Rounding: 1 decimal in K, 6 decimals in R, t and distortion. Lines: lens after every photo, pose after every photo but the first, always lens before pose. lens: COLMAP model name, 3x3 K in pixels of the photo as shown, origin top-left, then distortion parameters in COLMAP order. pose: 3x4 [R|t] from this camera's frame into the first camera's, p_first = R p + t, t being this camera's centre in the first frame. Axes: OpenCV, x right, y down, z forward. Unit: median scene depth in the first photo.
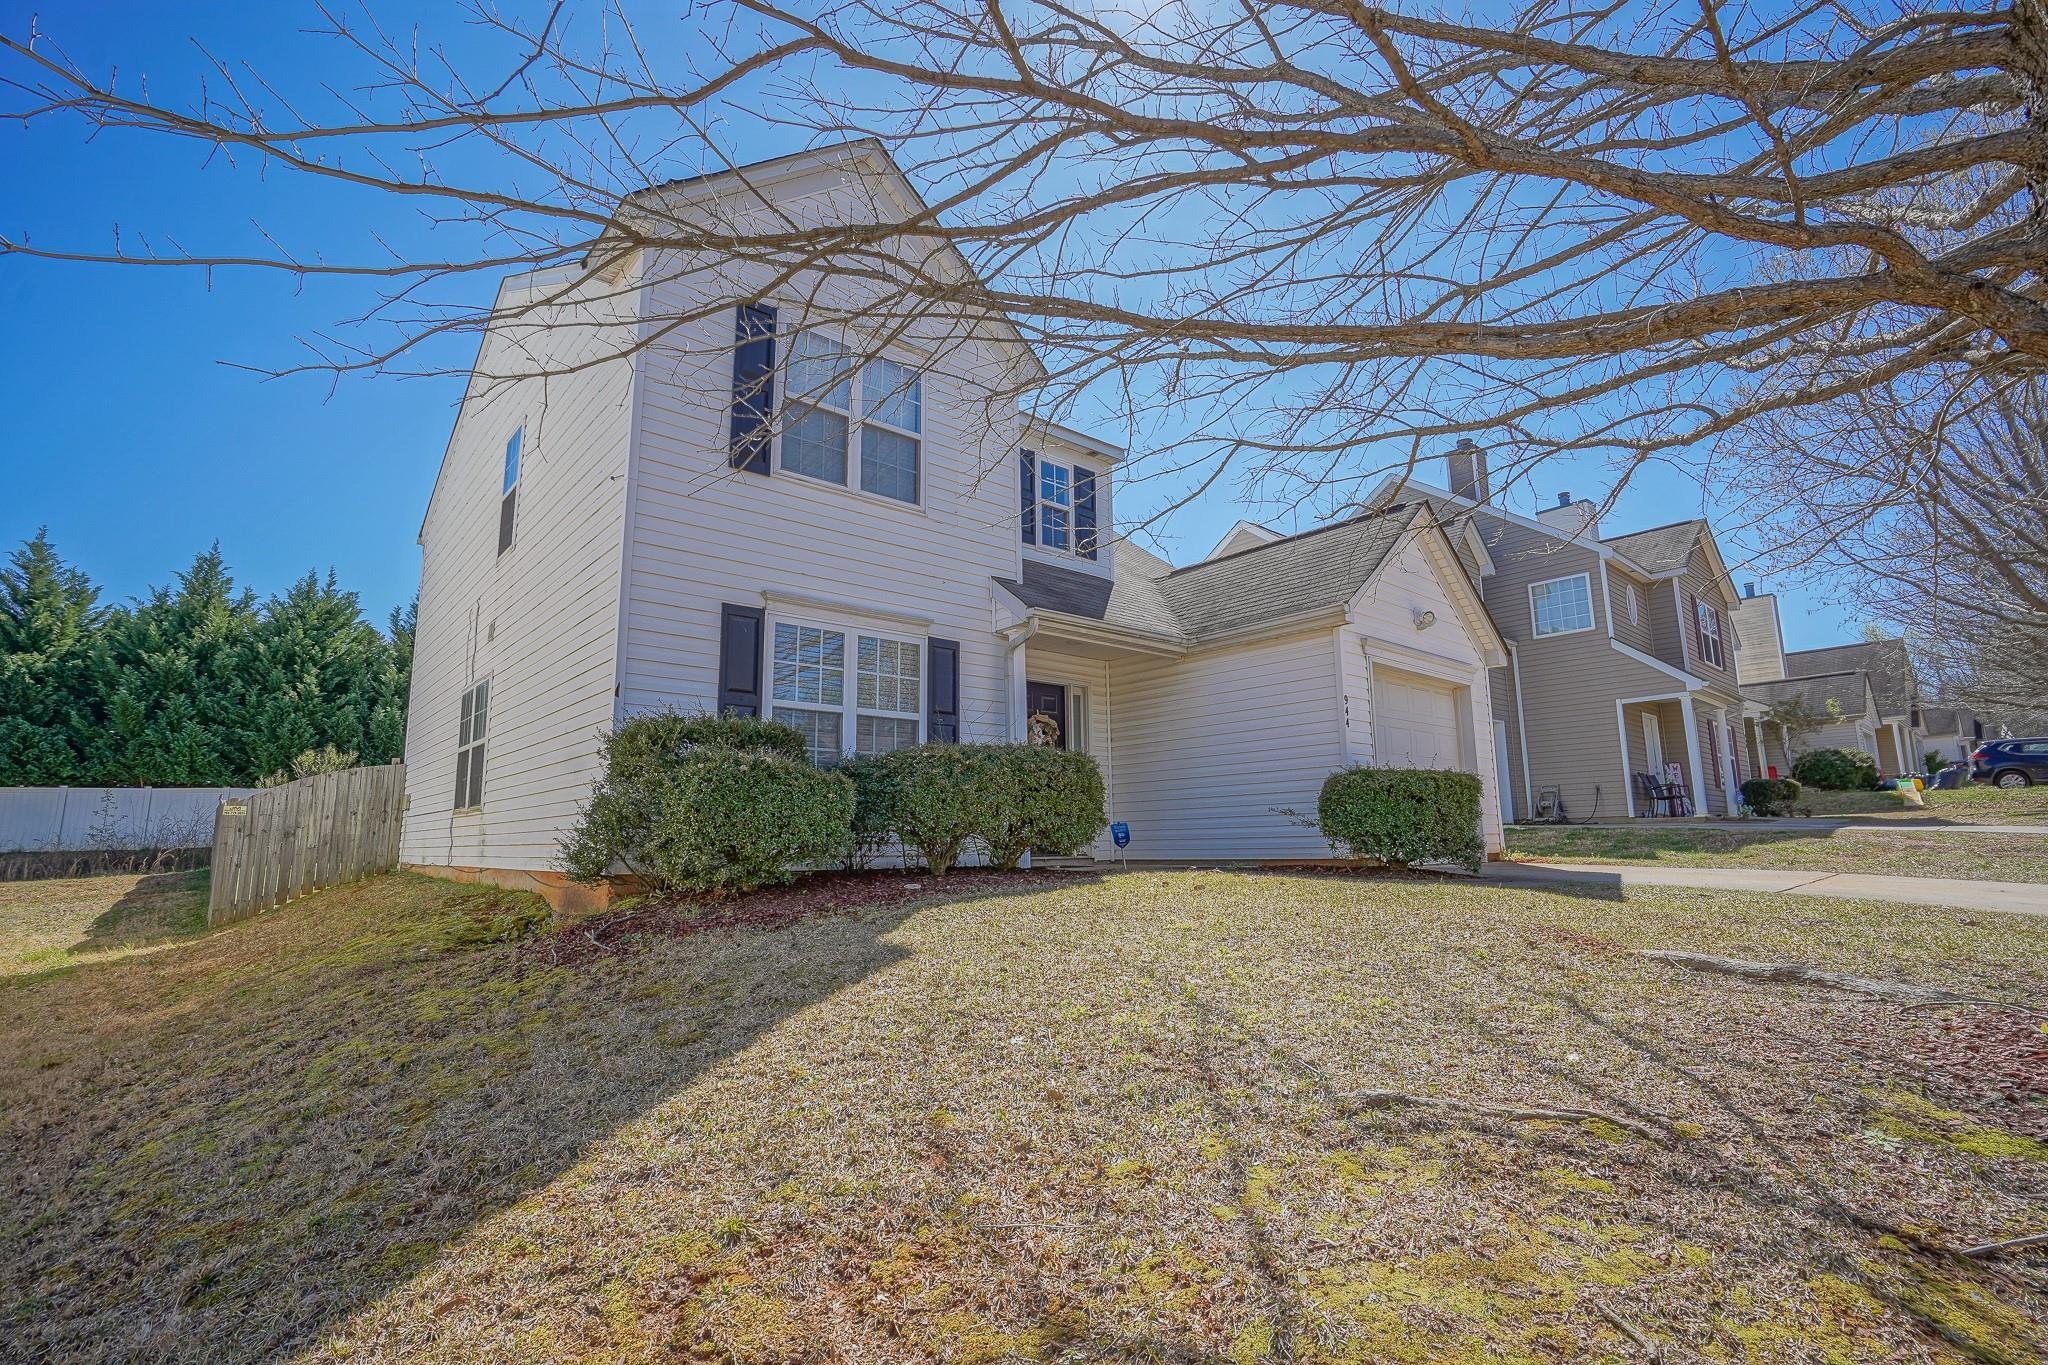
lens RADIAL K [[948.9, 0, 1009.7], [0, 948.9, 693.4], [0, 0, 1]] dist [-0.049996, 0.016645]
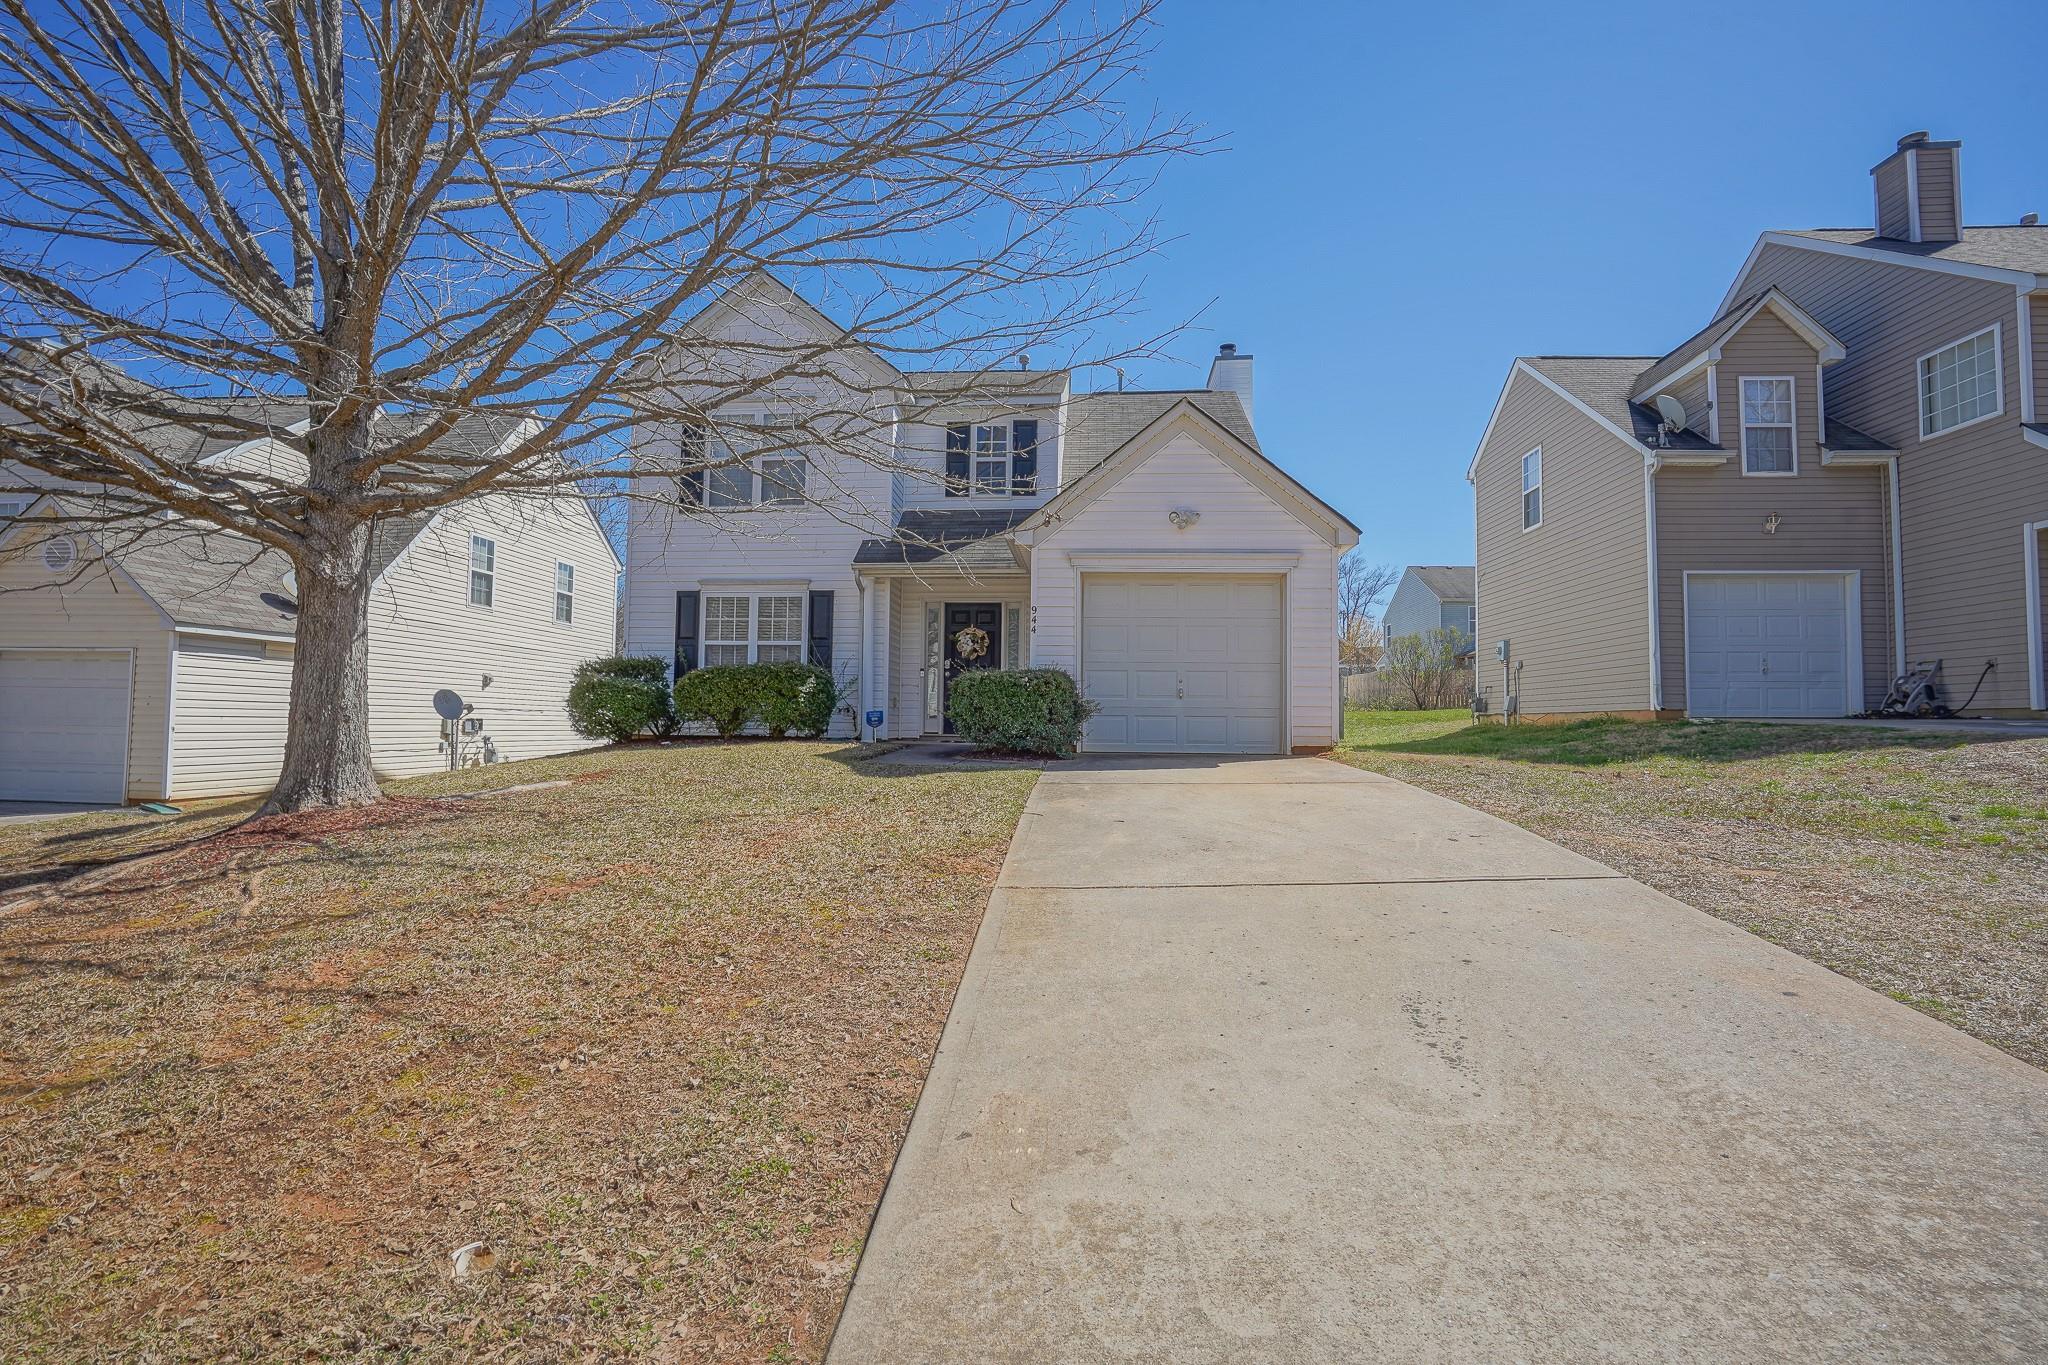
lens RADIAL K [[948.9, 0, 1009.7], [0, 948.9, 693.4], [0, 0, 1]] dist [-0.049996, 0.016645]
pose [[0.695533, -0.008230, -0.718447, 1.242351], [0.093396, 0.992486, 0.079048, 0.015249], [0.712398, -0.122080, 0.691076, 0.140673]]
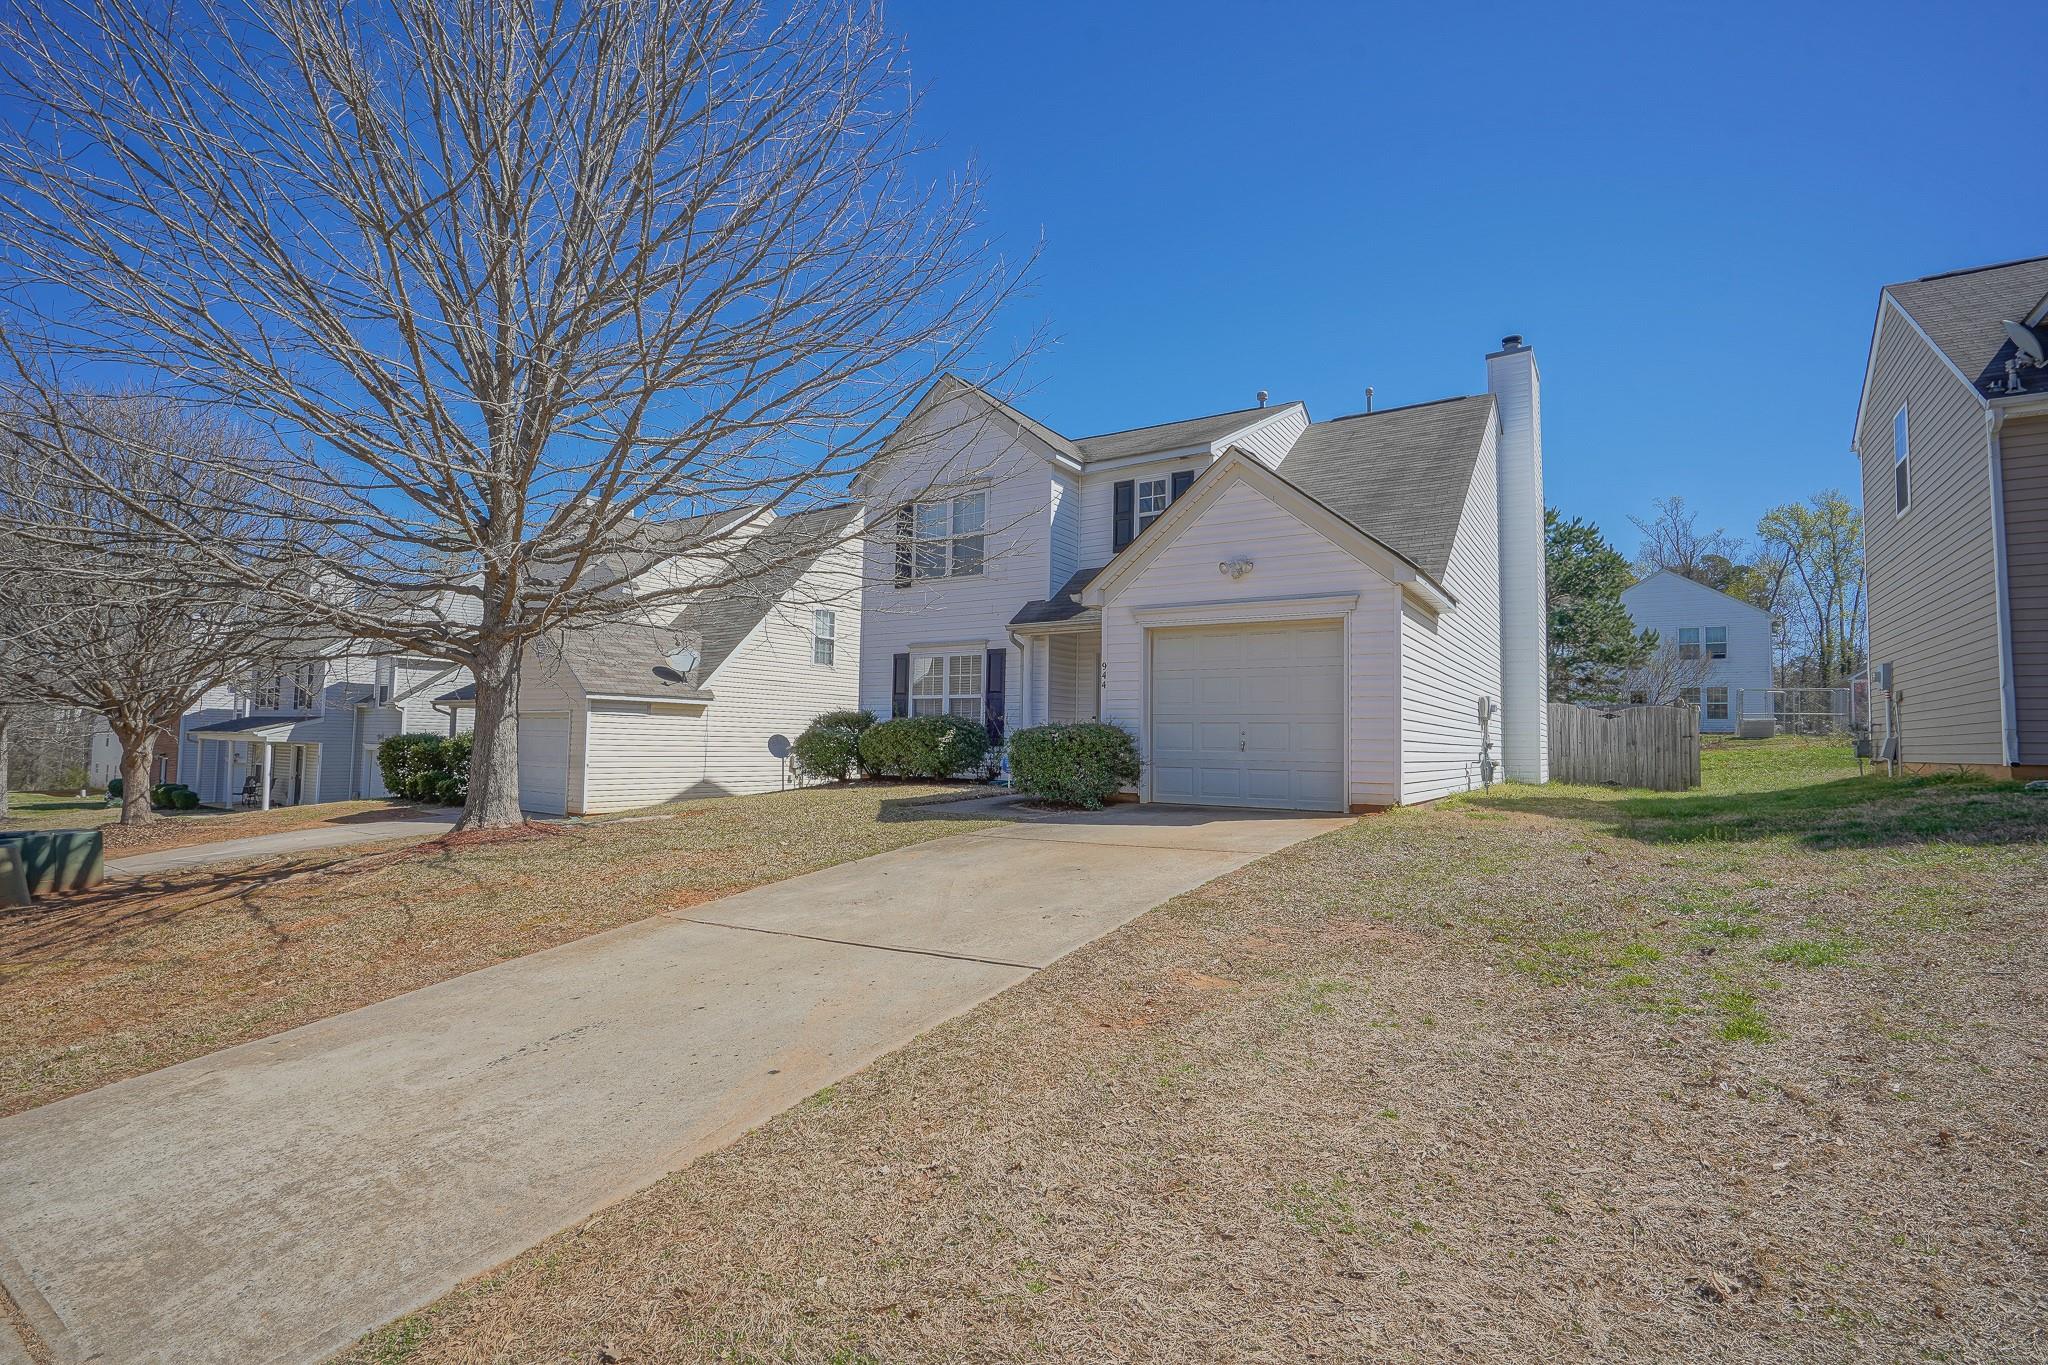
lens RADIAL K [[948.9, 0, 1009.7], [0, 948.9, 693.4], [0, 0, 1]] dist [-0.049996, 0.016645]
pose [[0.260280, -0.039058, -0.964743, 1.599462], [0.129131, 0.991613, -0.005307, 0.035344], [0.956859, -0.123197, 0.263140, 0.562606]]
